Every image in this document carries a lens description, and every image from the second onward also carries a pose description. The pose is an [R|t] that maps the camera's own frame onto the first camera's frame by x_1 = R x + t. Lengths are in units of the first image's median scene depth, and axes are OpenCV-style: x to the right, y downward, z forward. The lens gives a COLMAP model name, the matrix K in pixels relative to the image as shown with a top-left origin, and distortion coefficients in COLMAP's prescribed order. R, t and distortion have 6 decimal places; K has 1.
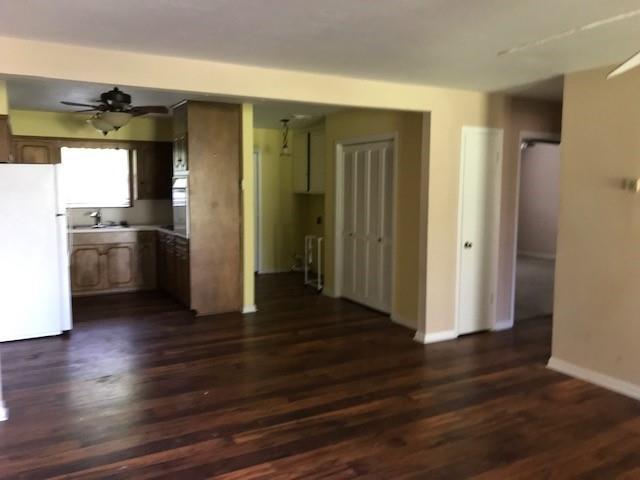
lens RADIAL K [[530.3, 0, 320.1], [0, 530.3, 240.2], [0, 0, 1]] dist [0.061133, -0.002197]
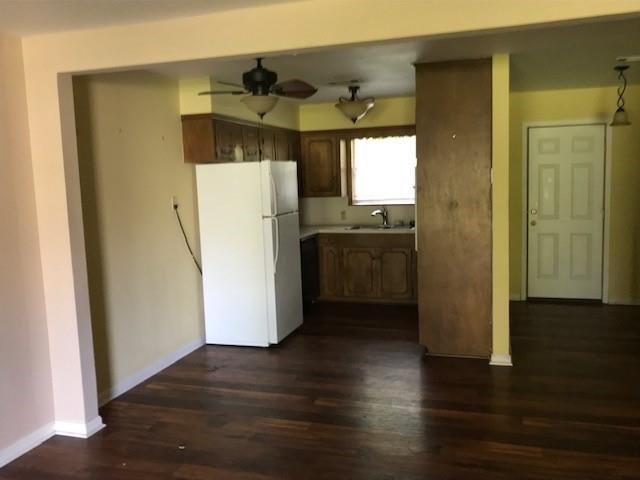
lens RADIAL K [[567.8, 0, 318.2], [0, 567.8, 235.3], [0, 0, 1]] dist [0.049396, 0.002080]
pose [[0.693486, 0.052030, -0.718589, 0.221143], [-0.045787, 0.998556, 0.028114, -0.038587], [0.719013, 0.013406, 0.694867, 0.327568]]
